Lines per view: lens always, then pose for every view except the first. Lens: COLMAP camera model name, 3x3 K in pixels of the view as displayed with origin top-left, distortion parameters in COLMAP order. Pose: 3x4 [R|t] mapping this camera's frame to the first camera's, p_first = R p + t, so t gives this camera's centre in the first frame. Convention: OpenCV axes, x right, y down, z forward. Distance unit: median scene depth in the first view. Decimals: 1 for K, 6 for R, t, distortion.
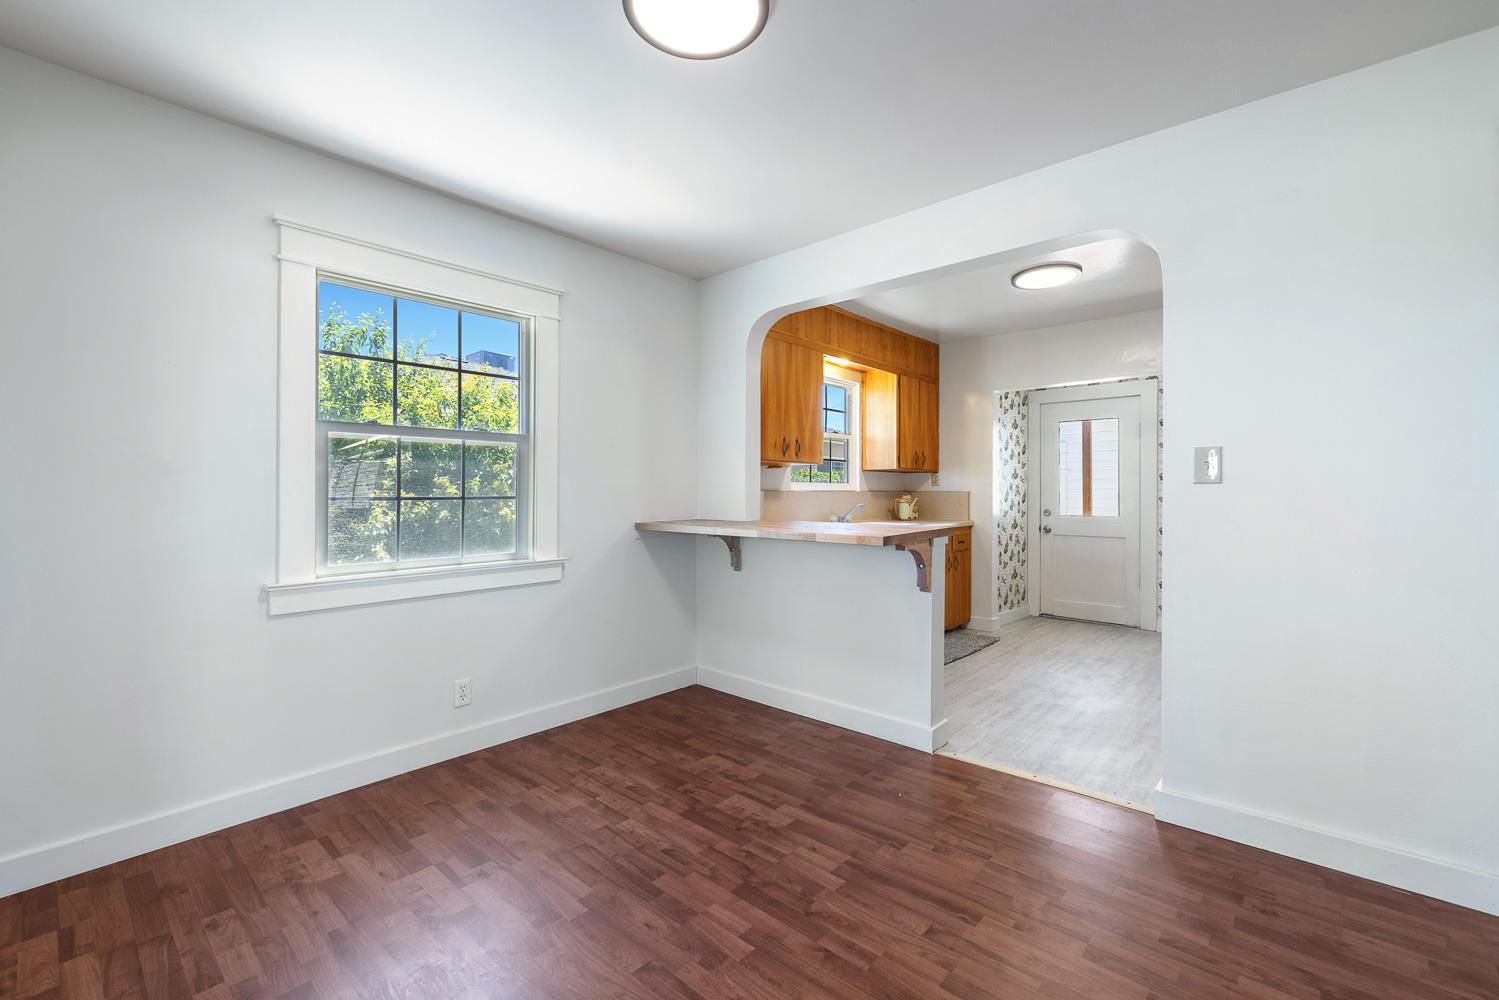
lens RADIAL K [[633.2, 0, 748.7], [0, 633.2, 489.6], [0, 0, 1]] dist [0.002757, 0.000248]
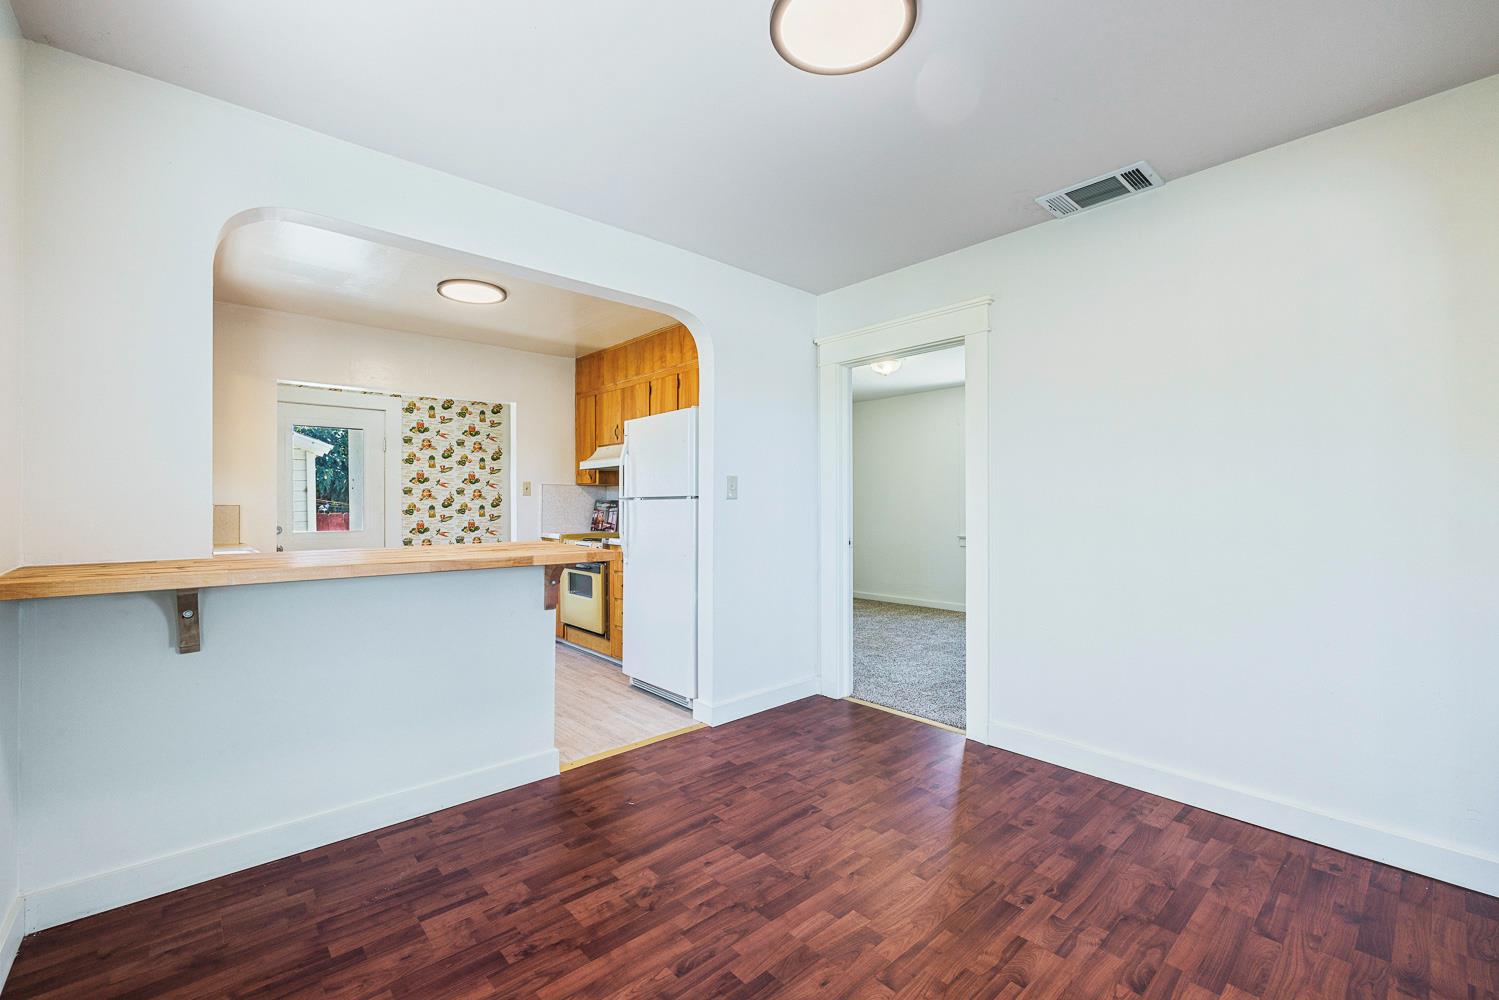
lens RADIAL K [[633.2, 0, 746.9], [0, 633.2, 503.6], [0, 0, 1]] dist [0.002757, 0.000248]
pose [[0.108840, 0.002653, 0.994056, -0.499876], [-0.001517, 0.999996, -0.002503, 0.003772], [-0.994058, -0.001235, 0.108844, 0.473325]]
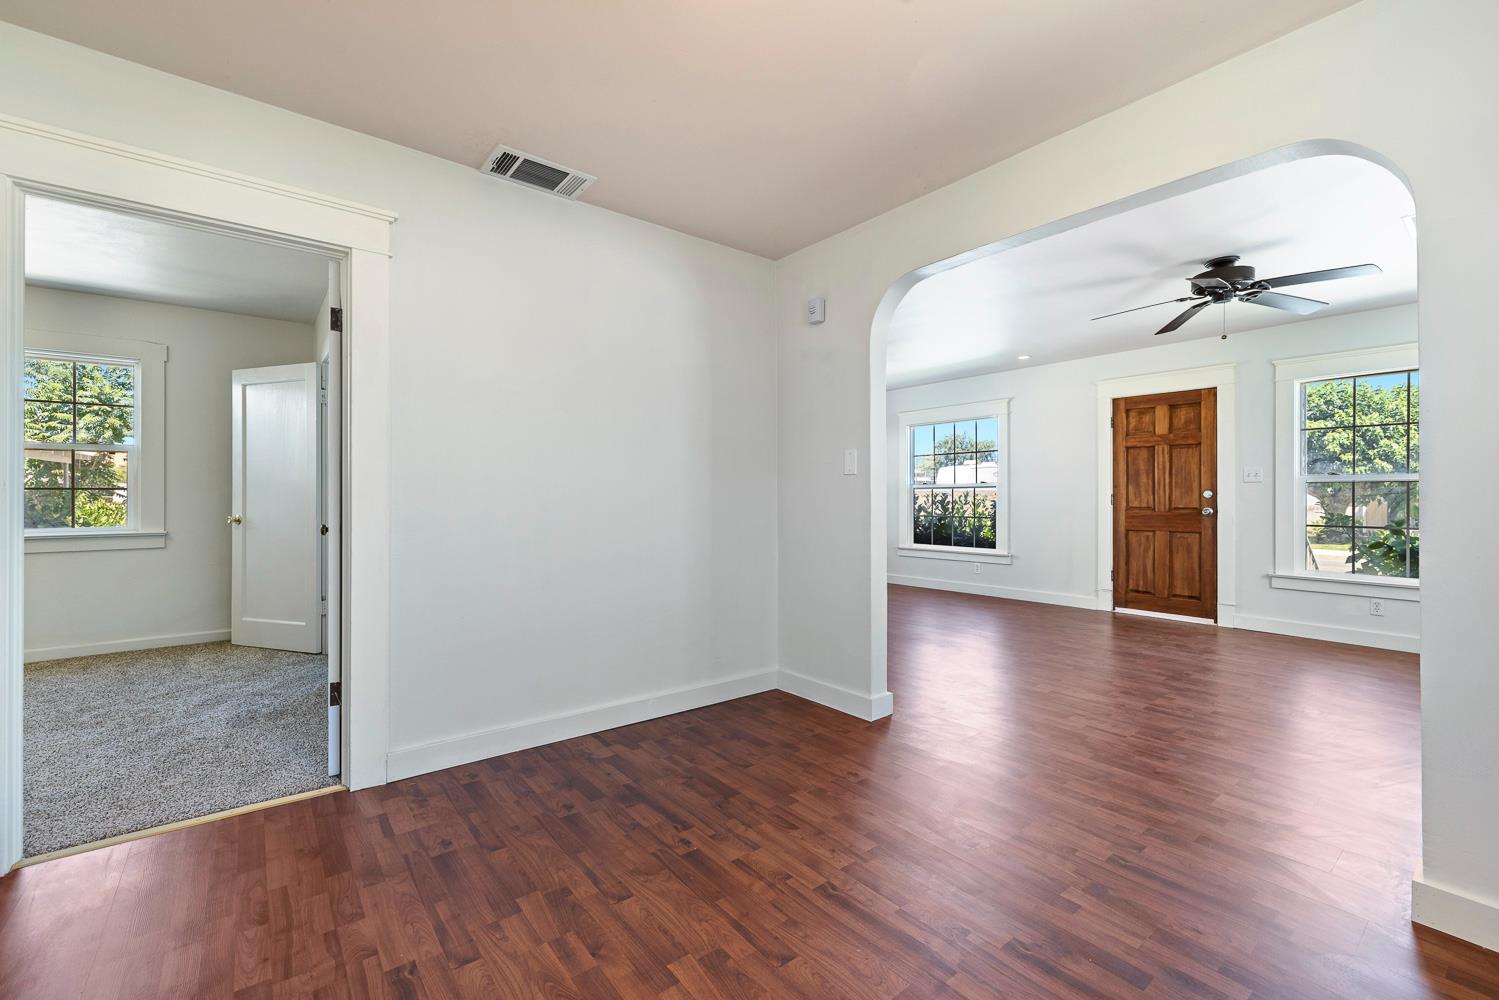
lens RADIAL K [[633.2, 0, 754.3], [0, 633.2, 498.7], [0, 0, 1]] dist [0.002757, 0.000248]
pose [[-0.986663, -0.004712, 0.162705, -0.115064], [-0.004890, 0.999988, -0.000697, 0.023123], [-0.162700, -0.001483, -0.986674, 0.835105]]
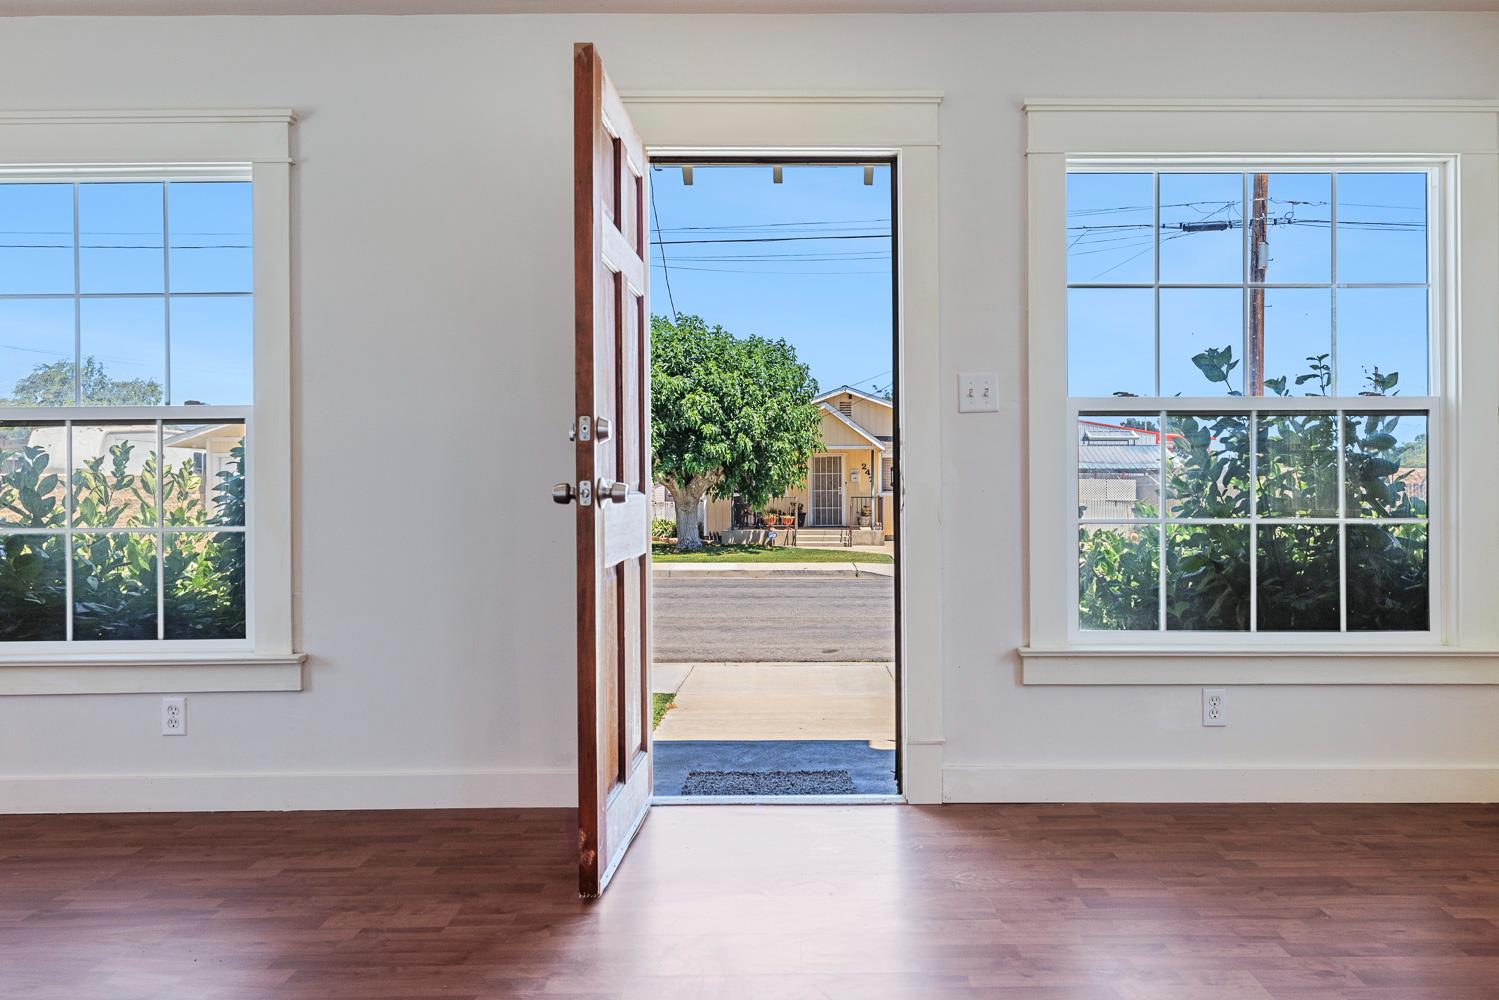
lens RADIAL K [[1003.9, 0, 753.1], [0, 1003.9, 489.0], [0, 0, 1]] dist [0.011102, 0.000833]
pose [[-0.741425, -0.001852, -0.671034, -0.265173], [0.006356, 0.999932, -0.009782, 0.051862], [0.671006, -0.011518, -0.741362, -0.221938]]
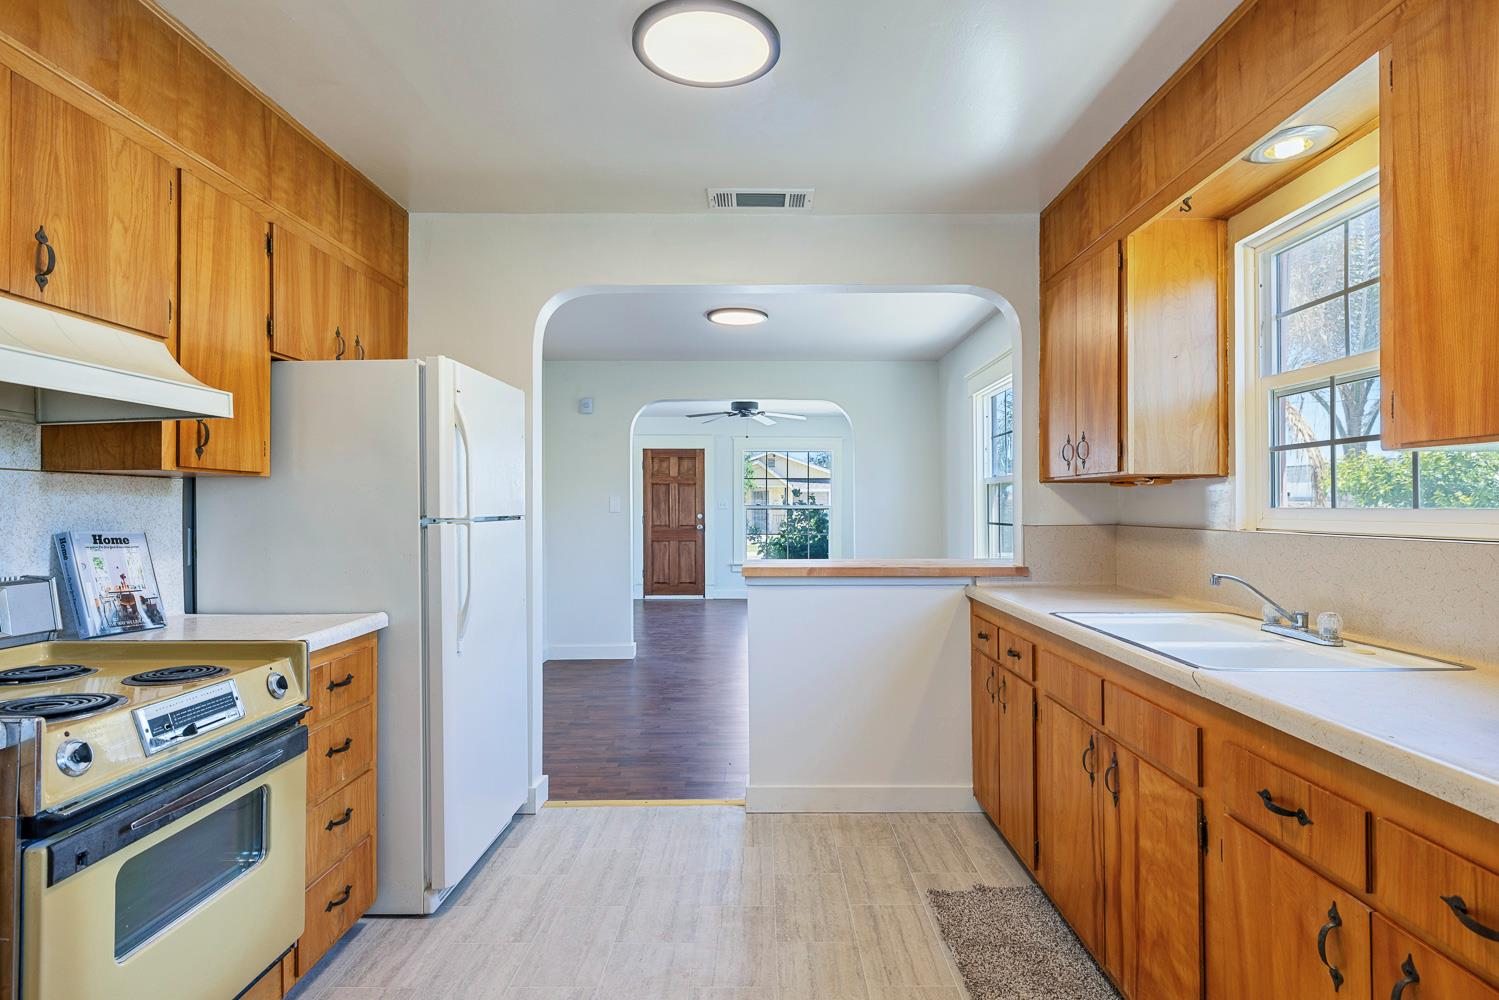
lens RADIAL K [[782.2, 0, 759.0], [0, 782.2, 502.4], [0, 0, 1]] dist [0.005146, 0.002116]
pose [[-0.742224, -0.004562, -0.670136, 0.831558], [0.002350, 0.999953, -0.009410, -0.016151], [0.670148, -0.008560, -0.742178, 1.471575]]
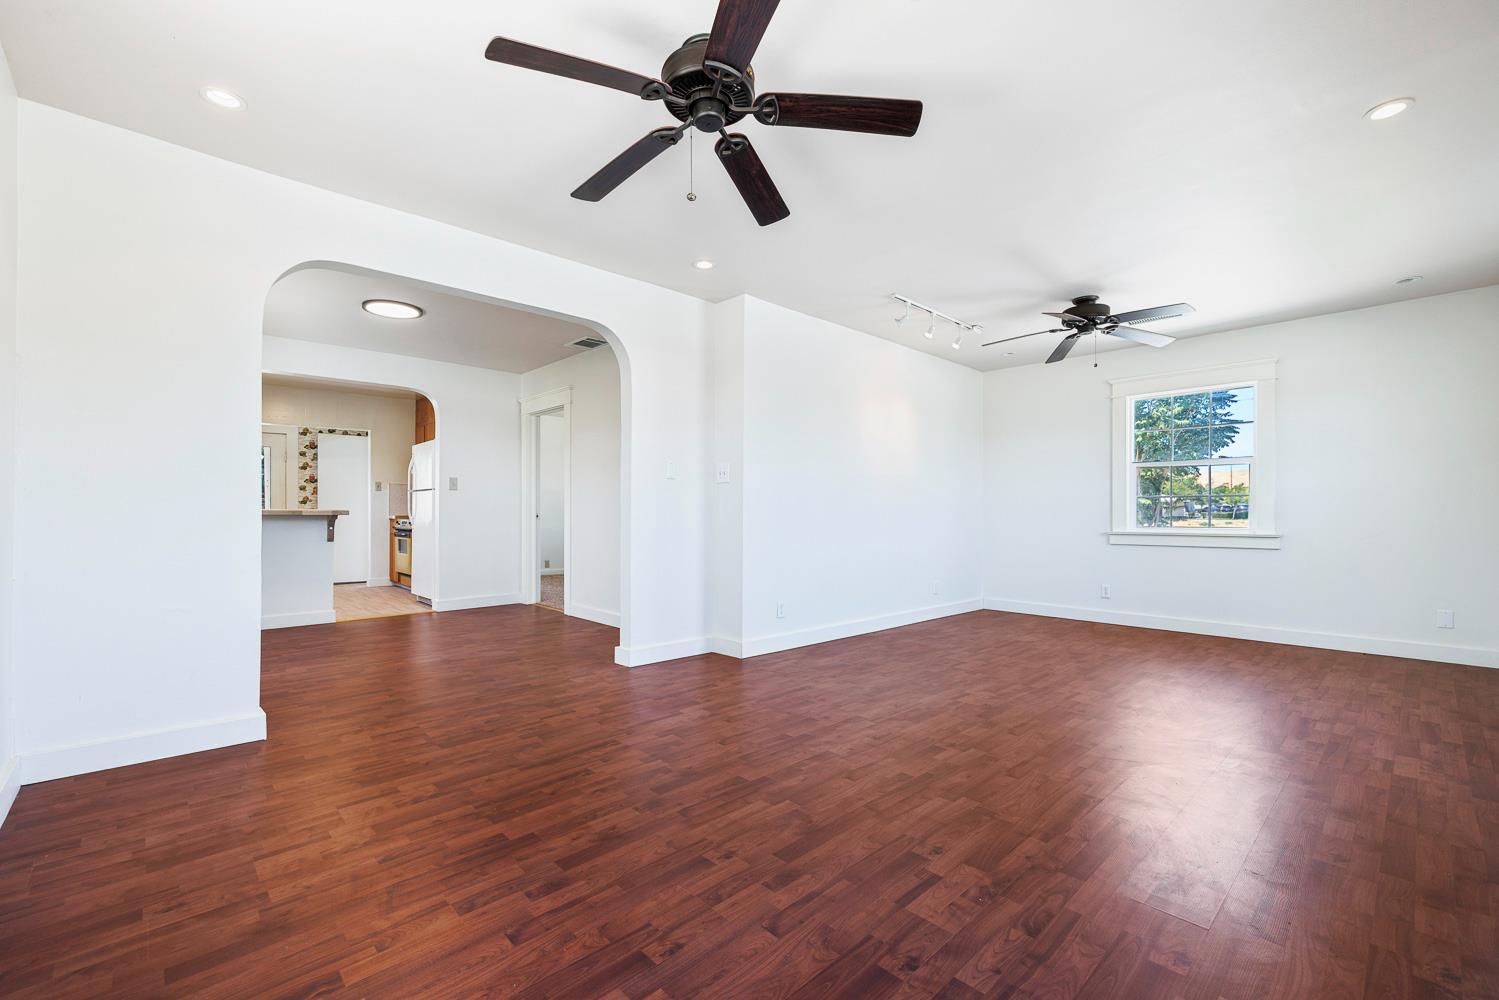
lens RADIAL K [[633.2, 0, 752.5], [0, 633.2, 505.3], [0, 0, 1]] dist [0.002757, 0.000248]
pose [[0.076939, 0.005361, 0.997021, -1.236383], [-0.000665, 0.999986, -0.005325, 0.044913], [-0.997036, -0.000253, 0.076942, -0.357079]]
